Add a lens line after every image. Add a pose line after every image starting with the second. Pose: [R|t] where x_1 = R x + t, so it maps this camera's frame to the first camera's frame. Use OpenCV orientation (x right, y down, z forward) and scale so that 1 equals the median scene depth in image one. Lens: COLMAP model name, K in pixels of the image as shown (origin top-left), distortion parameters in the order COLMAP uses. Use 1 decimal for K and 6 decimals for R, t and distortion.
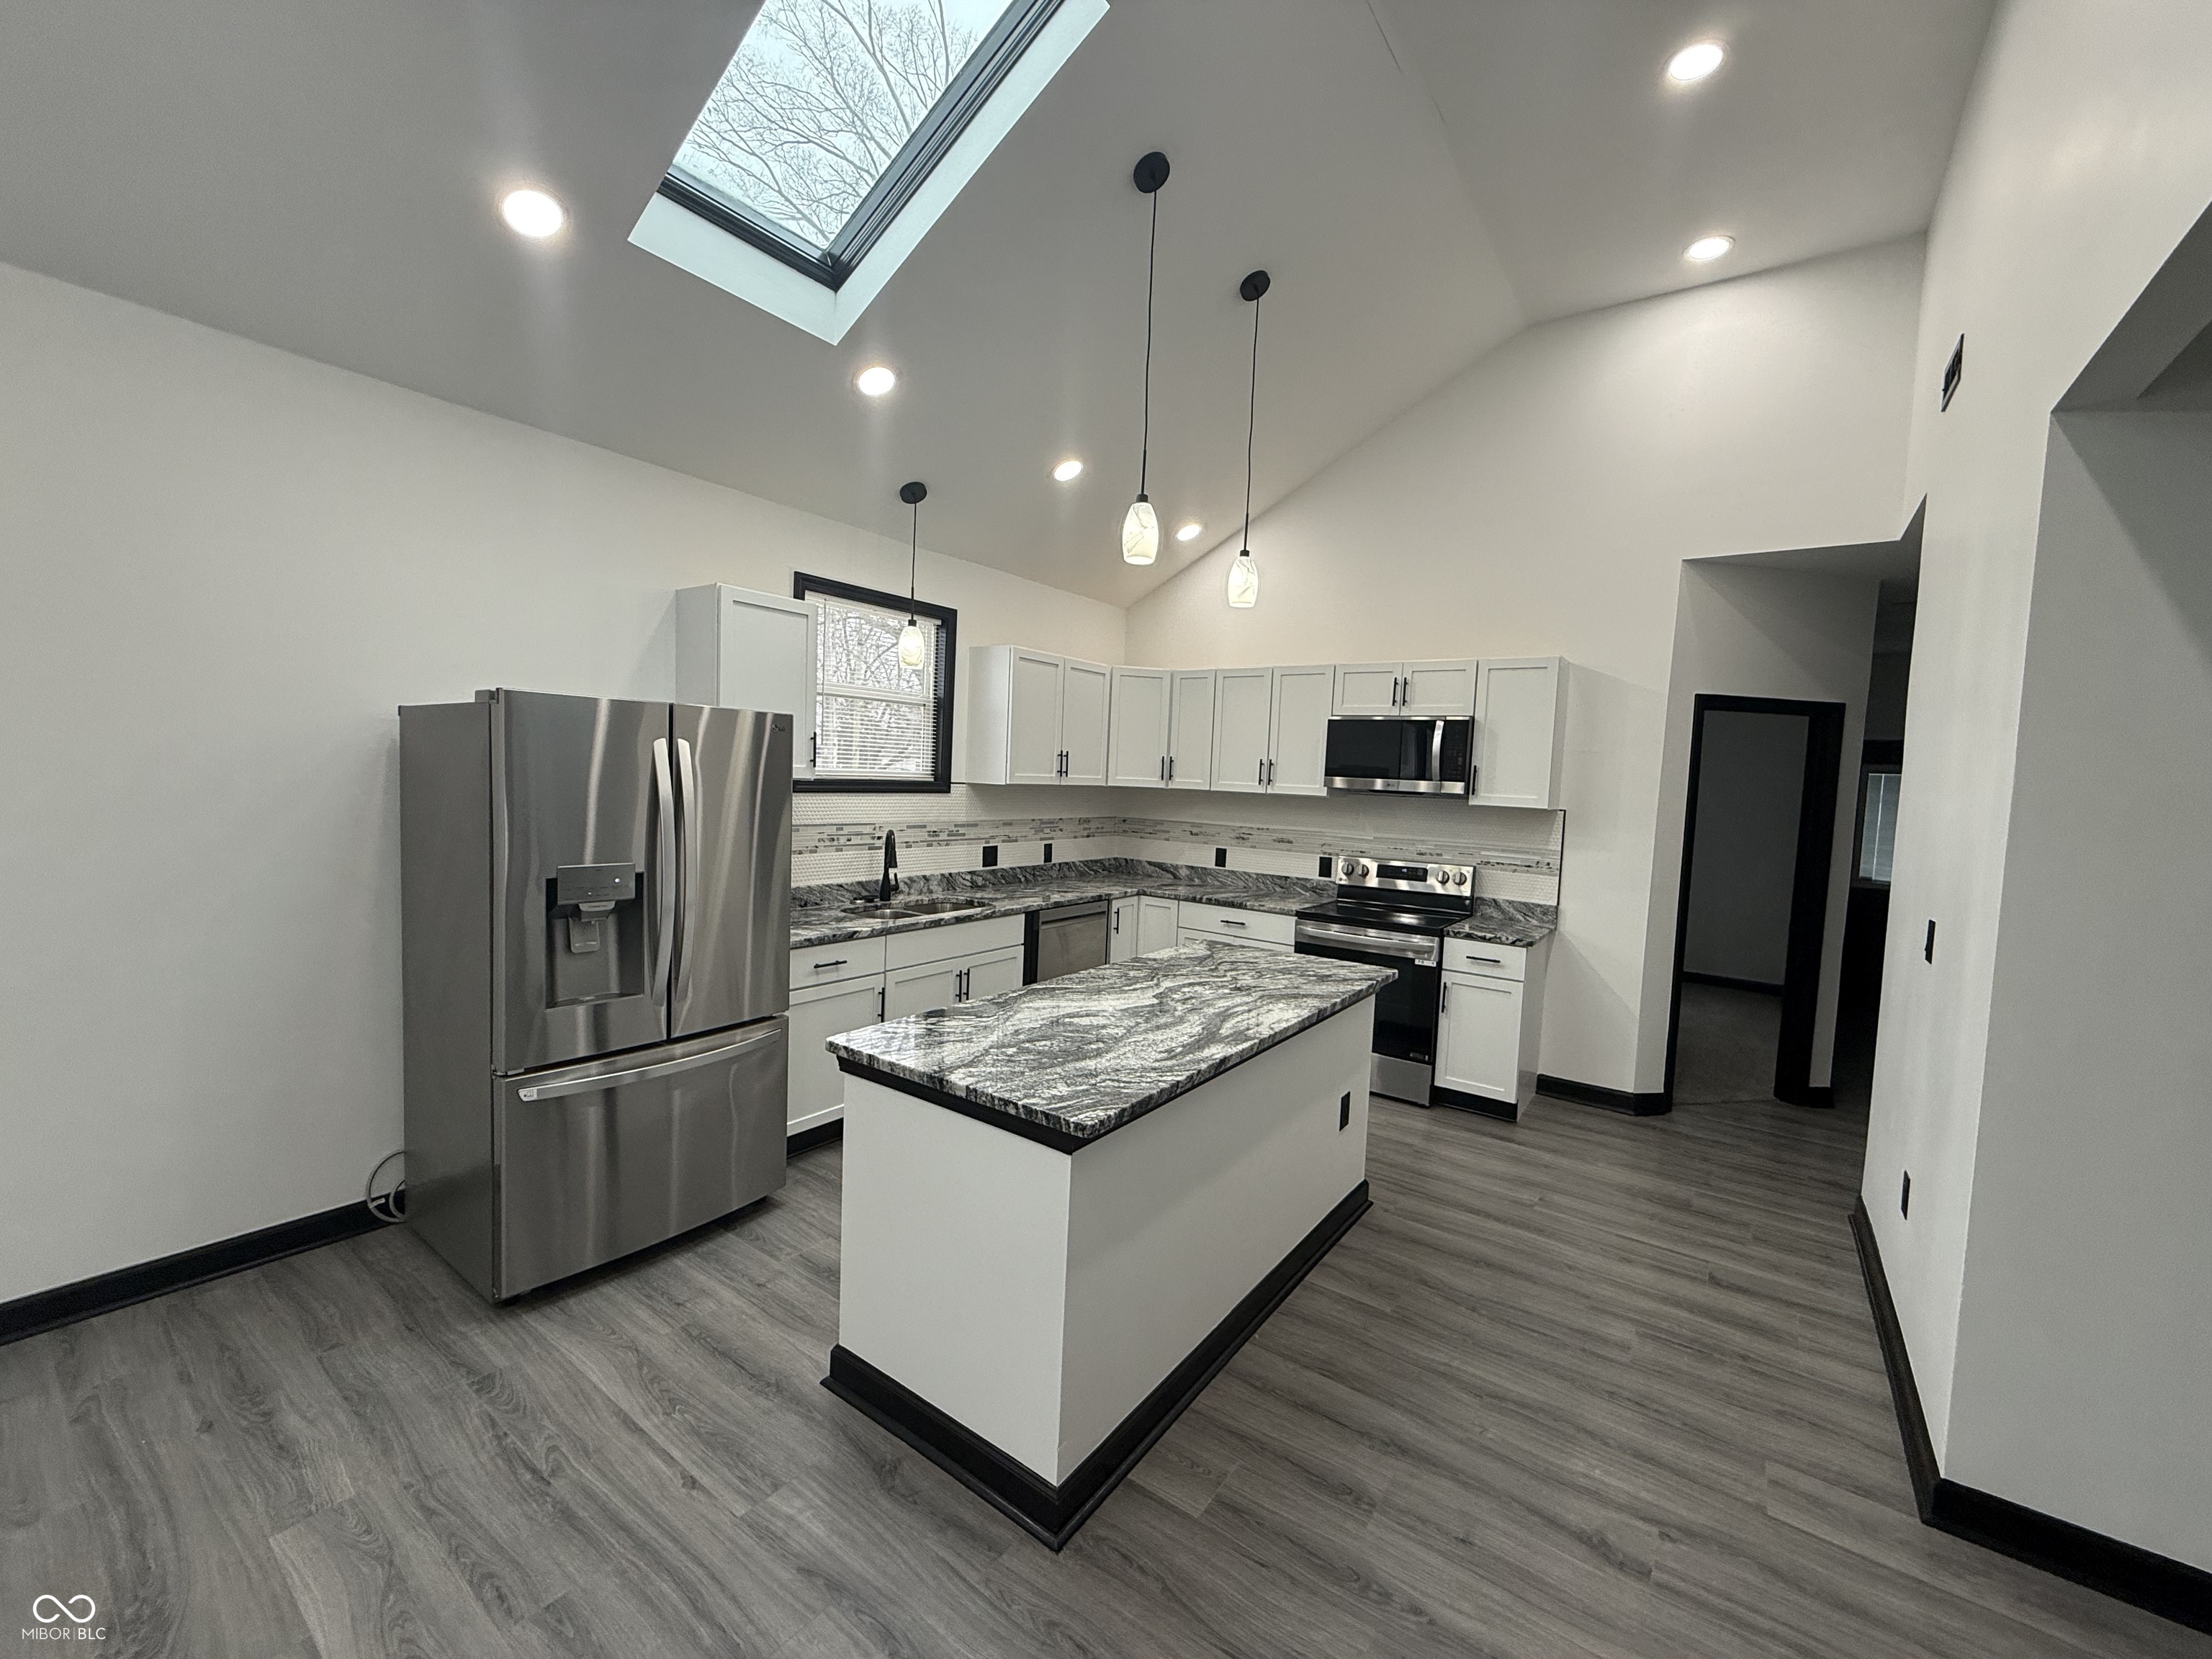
lens RADIAL K [[883.1, 0, 1106.0], [0, 883.1, 829.5], [0, 0, 1]] dist [0.000444, 0.000038]
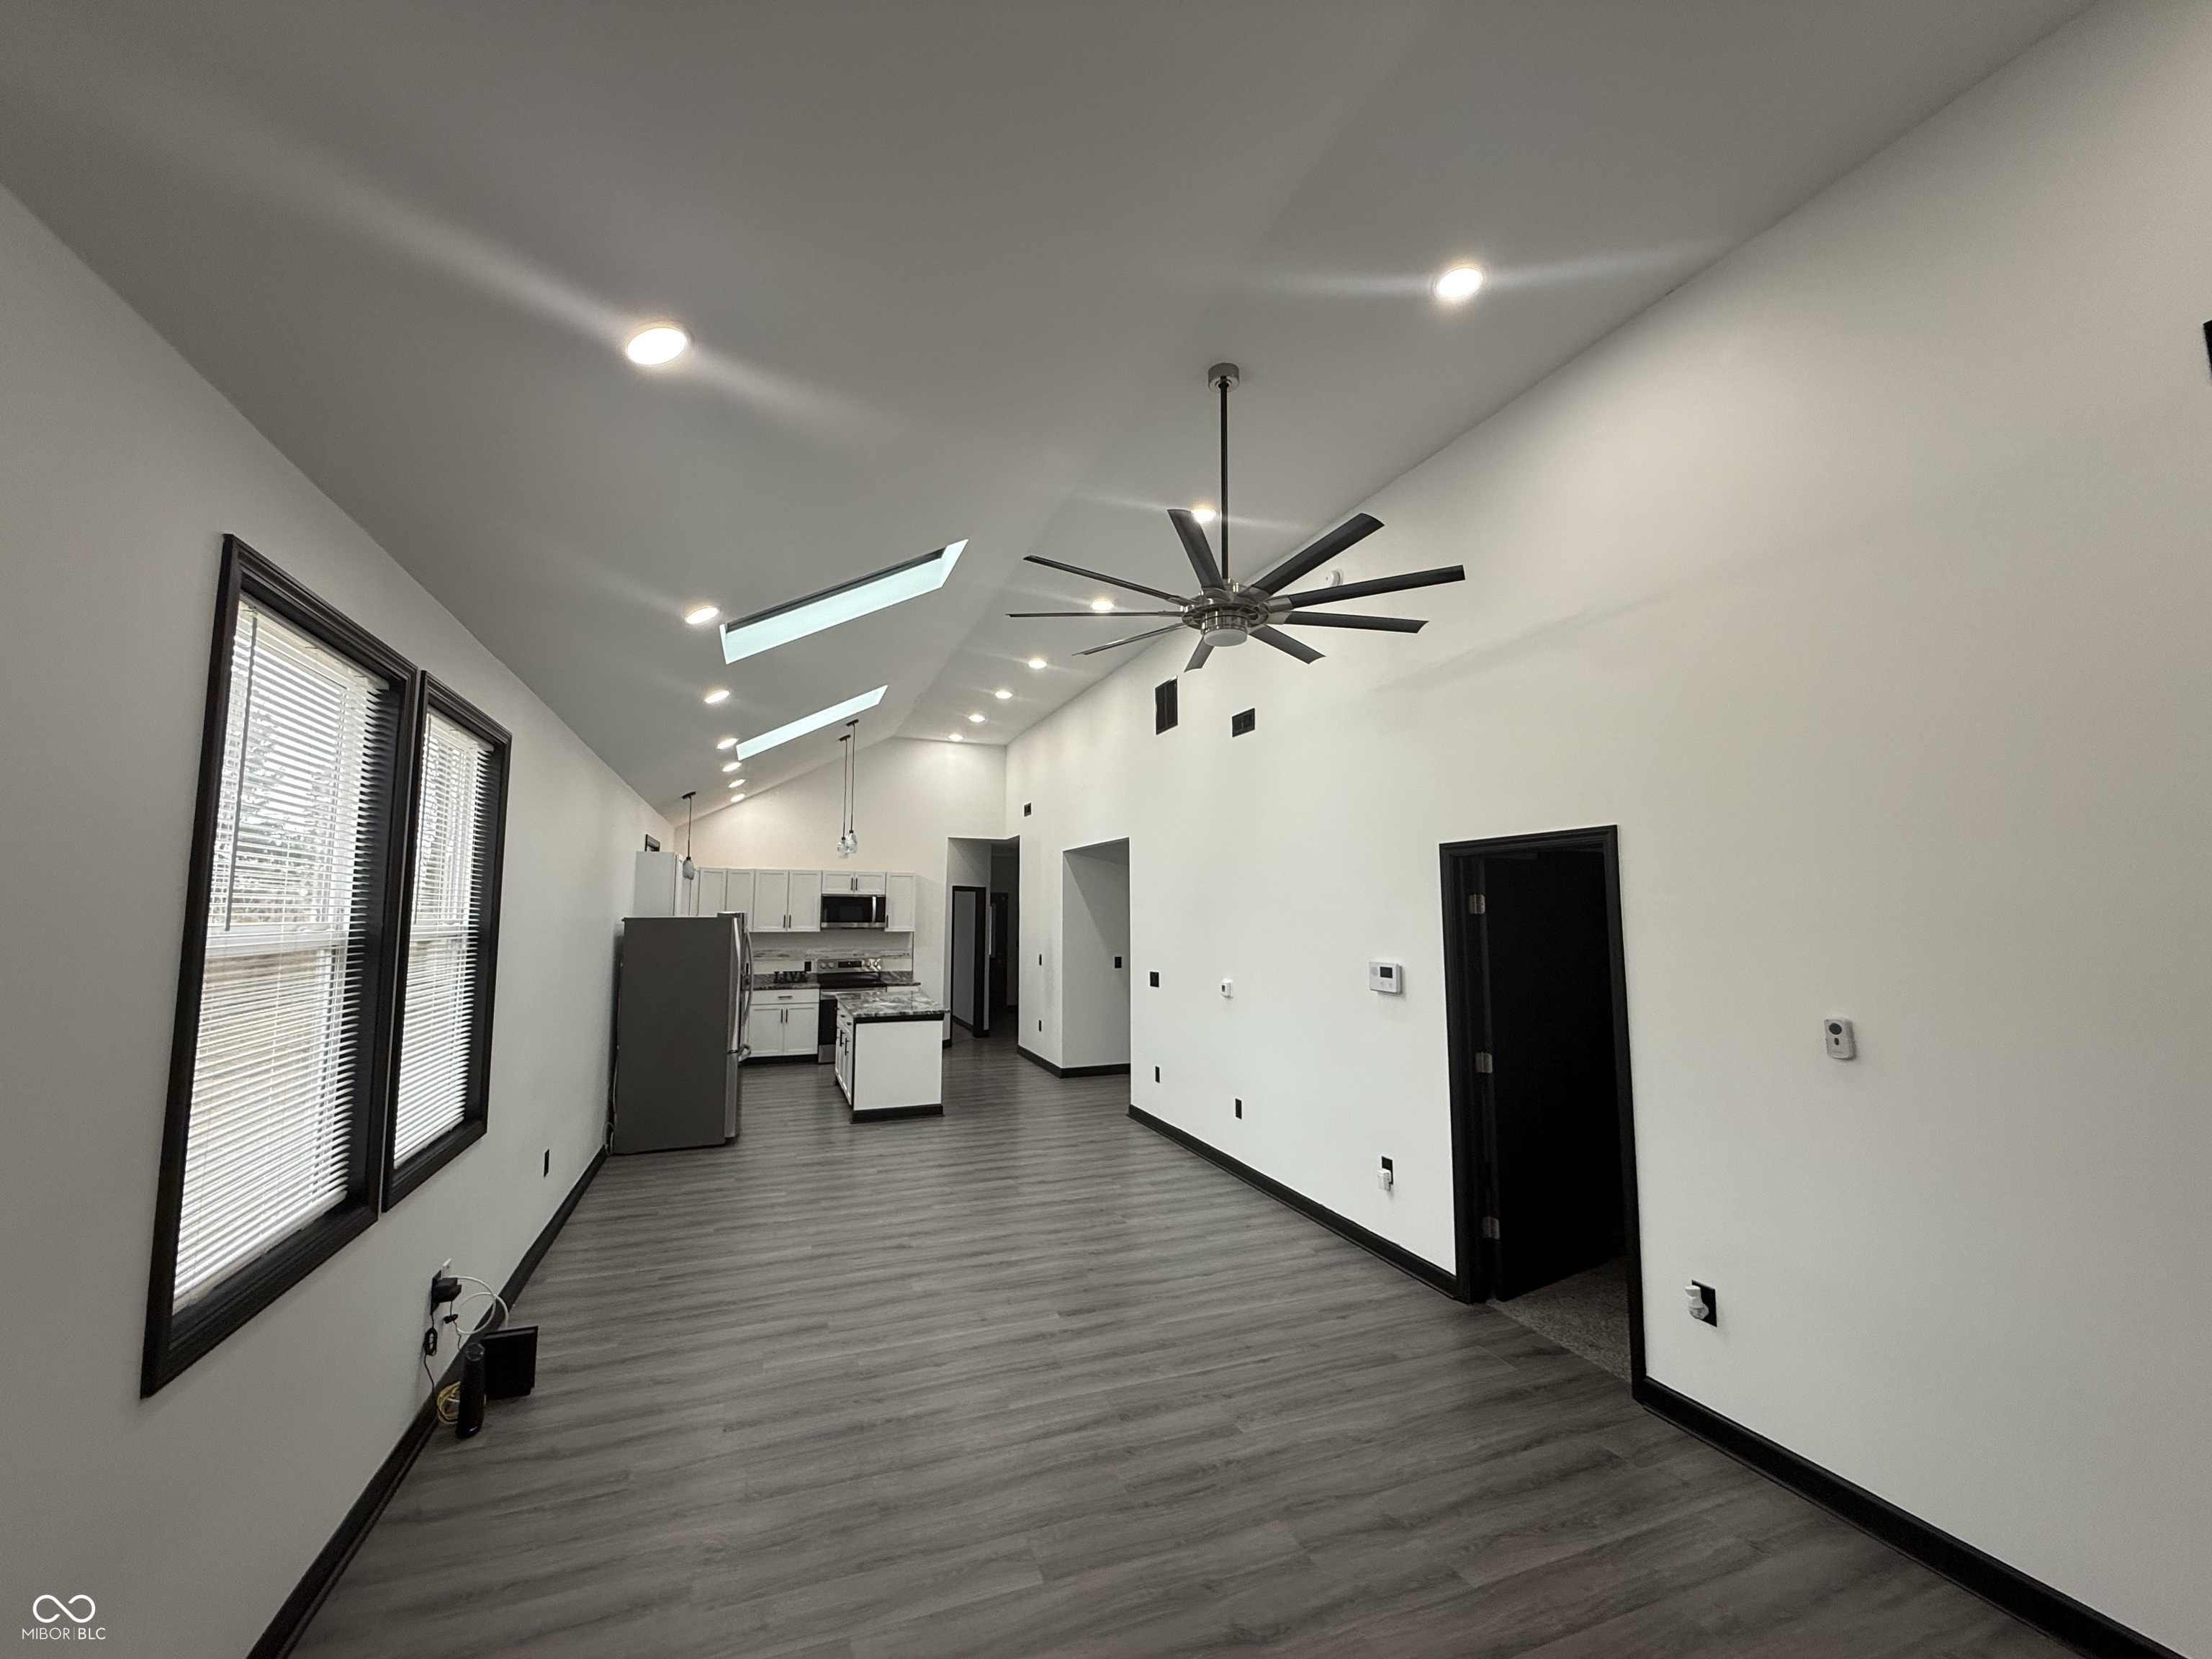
lens RADIAL K [[883.1, 0, 1106.0], [0, 883.1, 829.5], [0, 0, 1]] dist [0.000444, 0.000038]
pose [[0.536384, 0.037580, 0.843137, -1.274527], [0.075522, 0.992863, -0.092299, -0.035955], [-0.840589, 0.113183, 0.529718, -0.790568]]
